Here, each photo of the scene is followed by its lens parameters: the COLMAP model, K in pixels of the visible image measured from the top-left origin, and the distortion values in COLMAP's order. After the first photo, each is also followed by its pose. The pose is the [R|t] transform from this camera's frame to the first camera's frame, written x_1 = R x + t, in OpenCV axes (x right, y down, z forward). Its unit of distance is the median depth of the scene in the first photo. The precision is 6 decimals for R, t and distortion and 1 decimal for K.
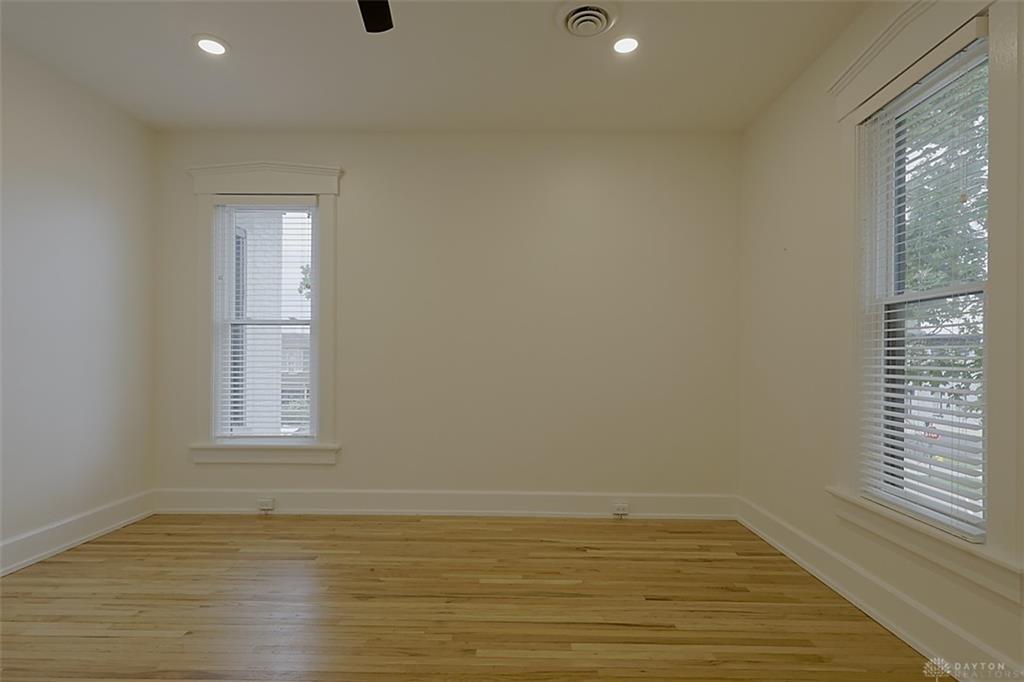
lens RADIAL K [[508.7, 0, 514.6], [0, 508.7, 354.7], [0, 0, 1]] dist [0.001191, 0.000304]
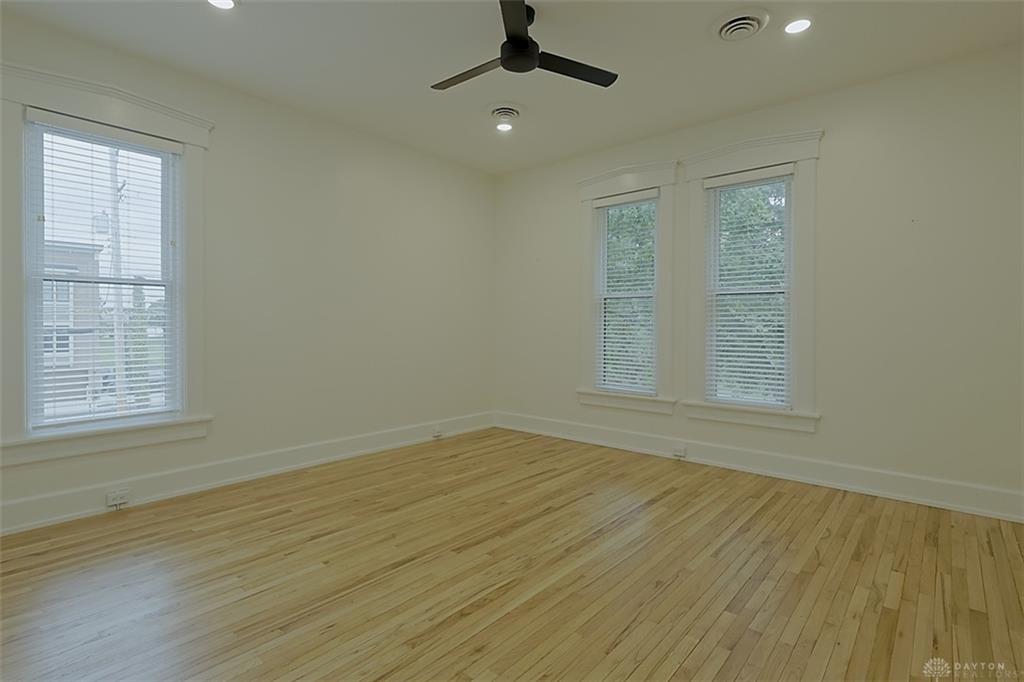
lens RADIAL K [[510.5, 0, 510.6], [0, 510.5, 321.0], [0, 0, 1]] dist [0.001458, 0.000226]
pose [[0.638632, 0.001082, 0.769512, -0.853353], [-0.007311, 0.999962, 0.004661, -0.007786], [-0.769478, -0.008603, 0.638616, -0.040054]]
